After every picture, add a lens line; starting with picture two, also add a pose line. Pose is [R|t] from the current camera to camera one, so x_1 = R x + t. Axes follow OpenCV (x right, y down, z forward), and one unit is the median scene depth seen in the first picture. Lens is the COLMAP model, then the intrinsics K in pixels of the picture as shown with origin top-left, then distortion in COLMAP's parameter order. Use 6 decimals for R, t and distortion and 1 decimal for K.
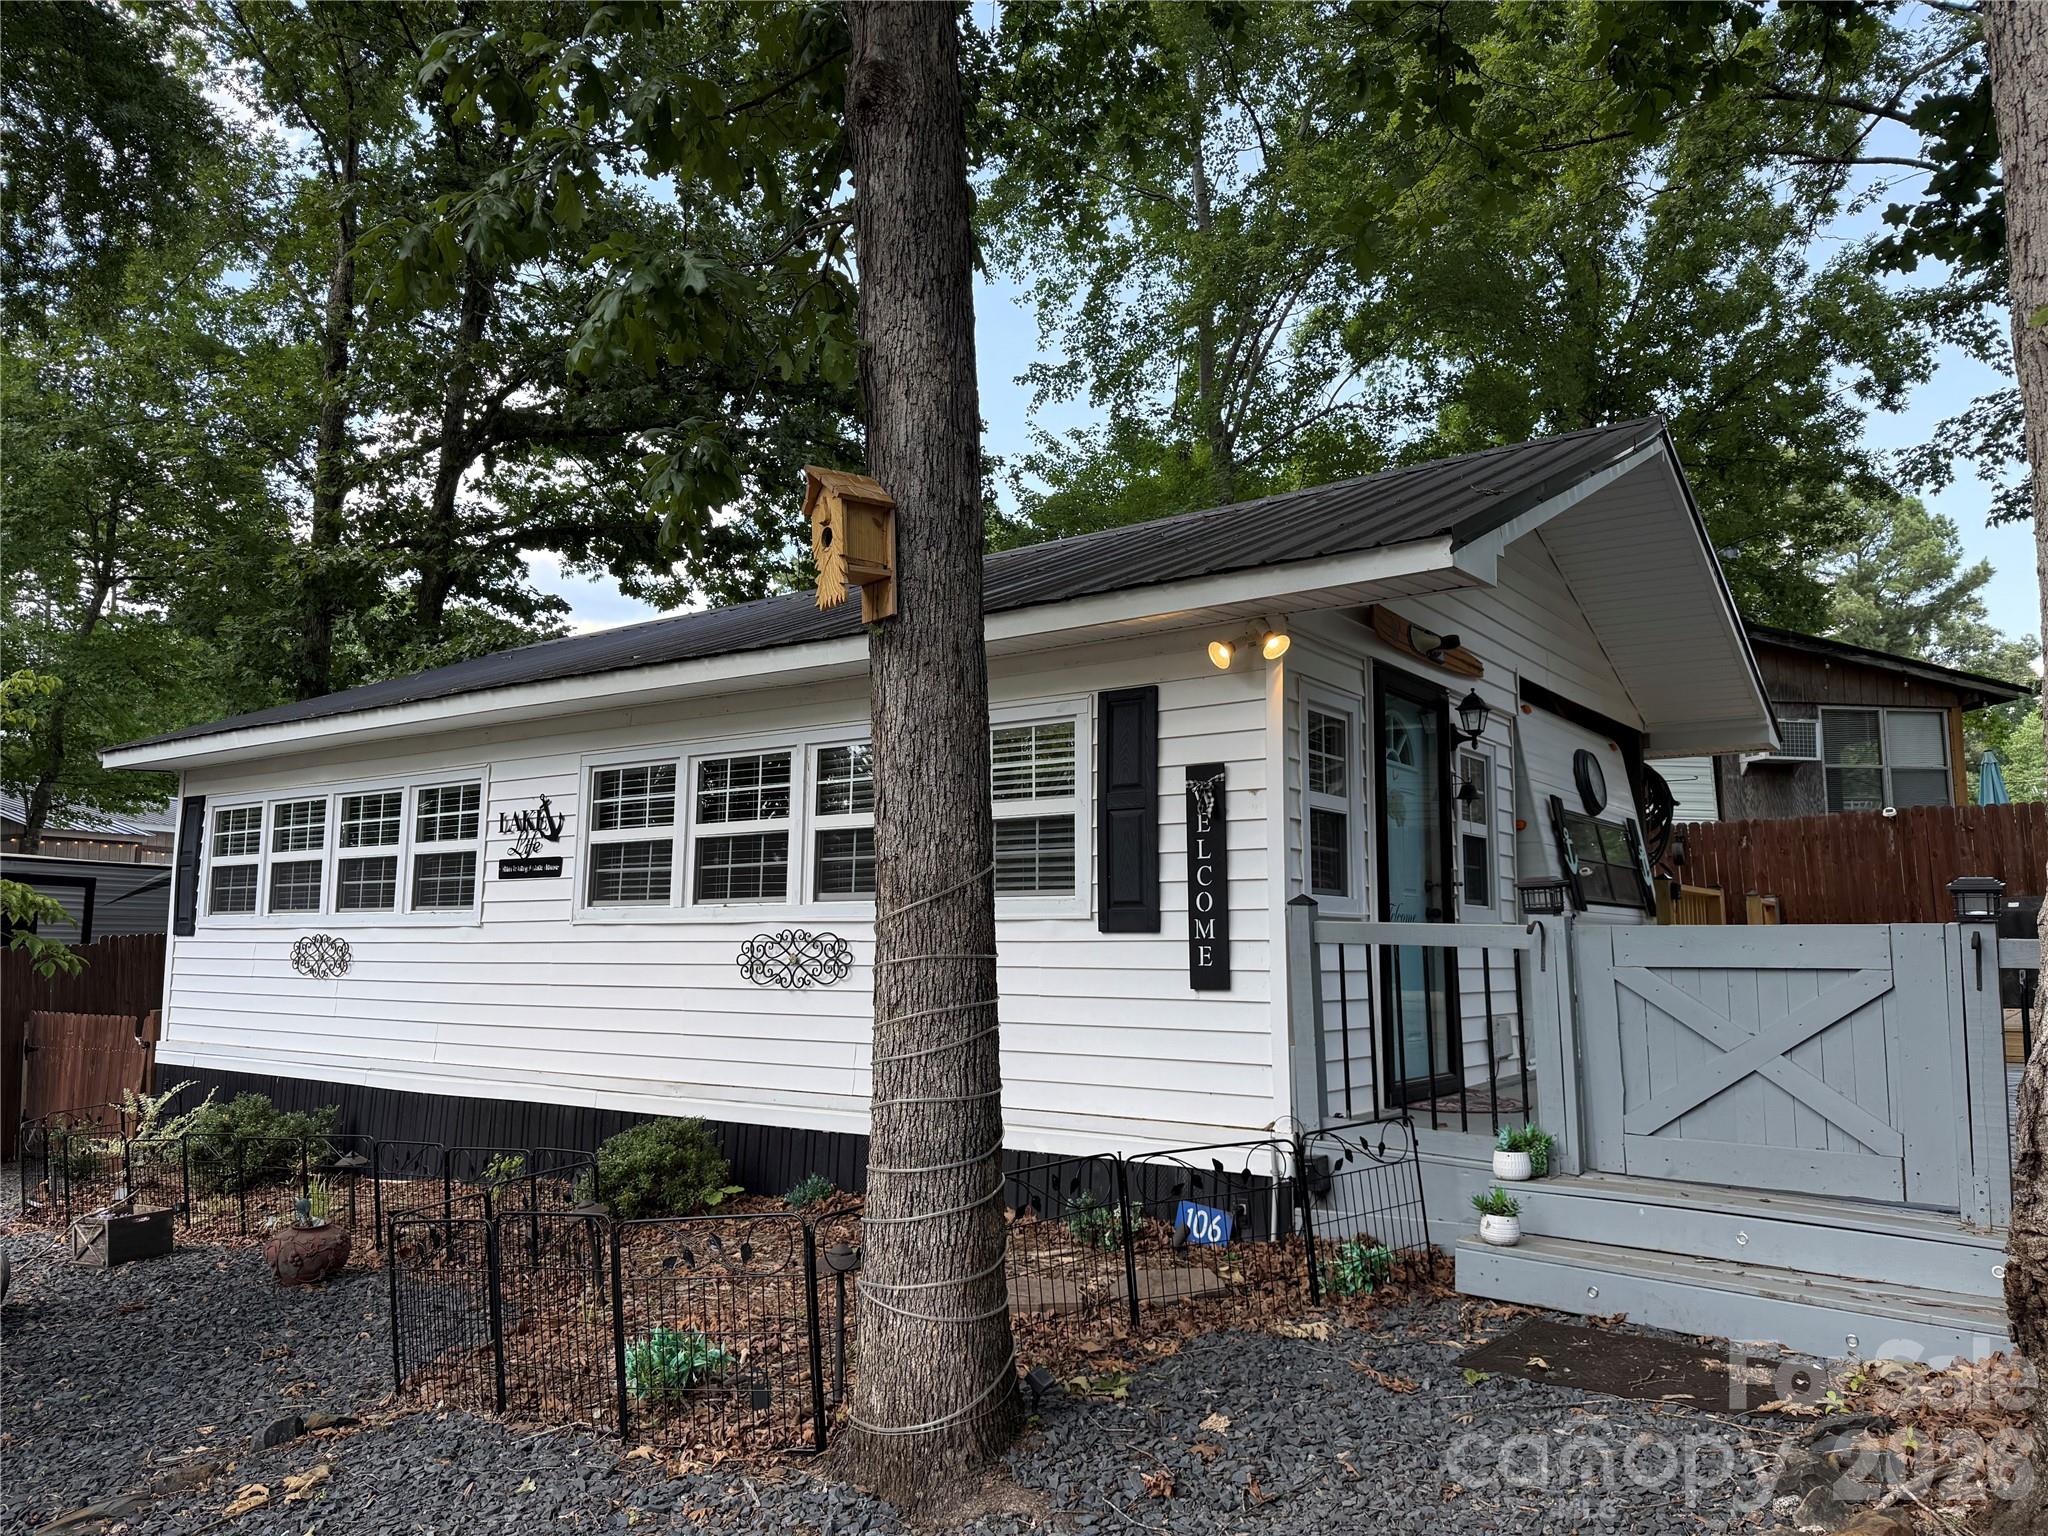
lens RADIAL K [[1457.3, 0, 1030.6], [0, 1457.3, 760.9], [0, 0, 1]] dist [0.025348, -0.008523]
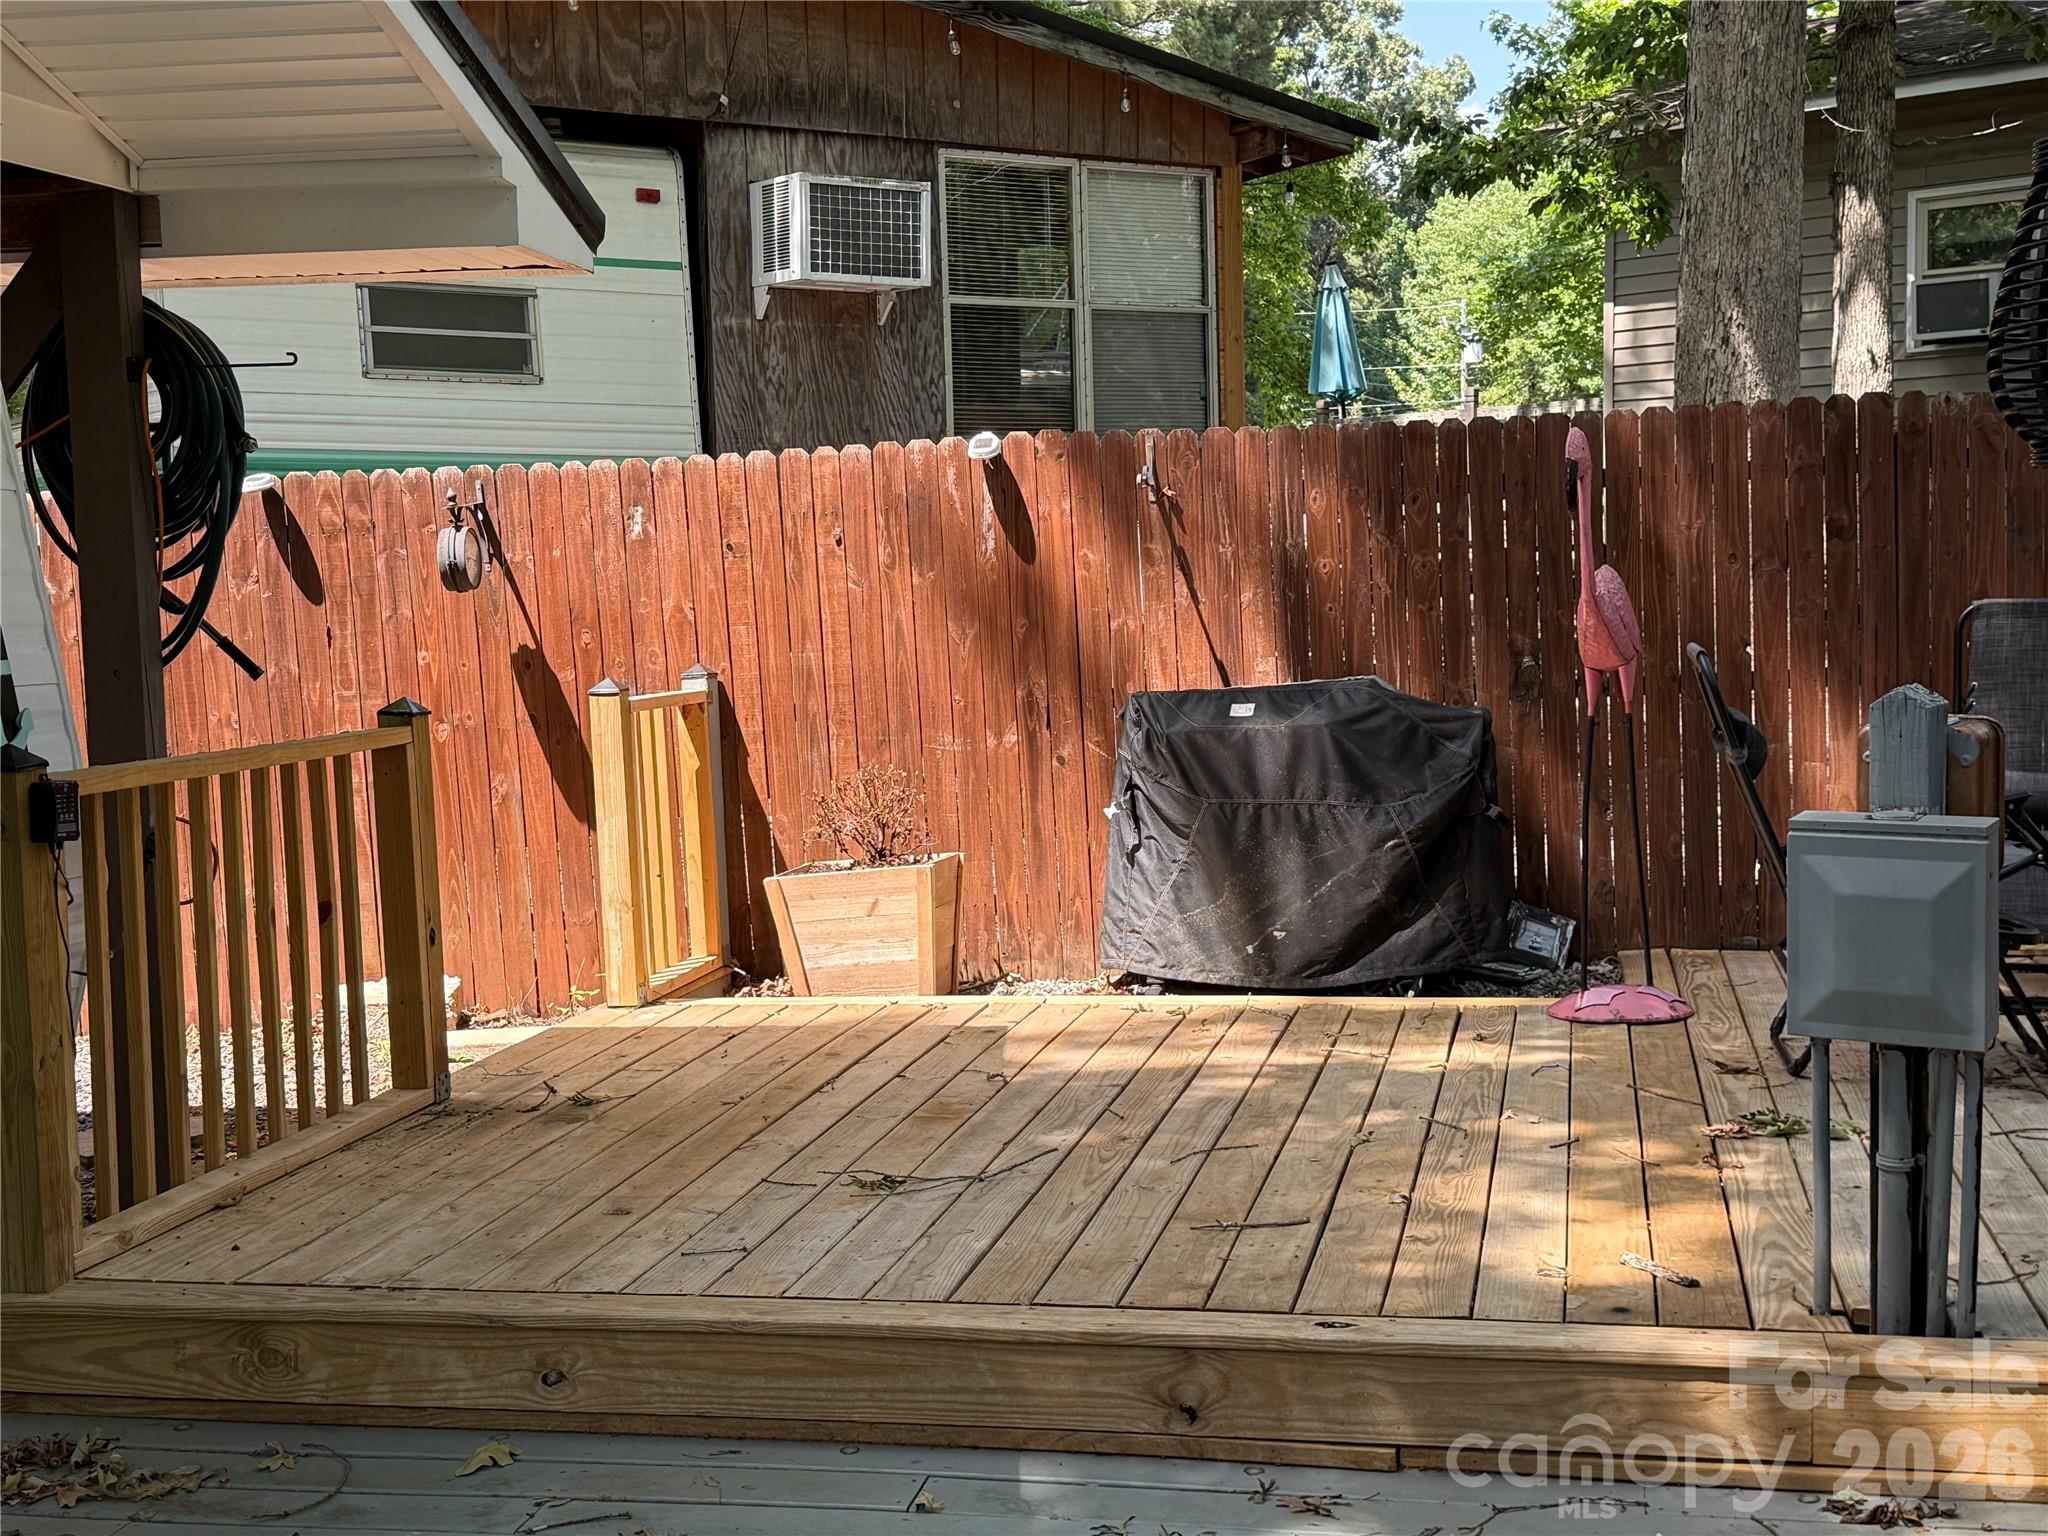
lens RADIAL K [[2662.6, 0, 1020.0], [0, 2662.6, 768.3], [0, 0, 1]] dist [0.118759, 0.000000]
pose [[0.905655, -0.050635, 0.420982, 0.265686], [-0.032011, 0.981846, 0.186959, -0.009657], [-0.422806, -0.182797, 0.887593, 0.335153]]
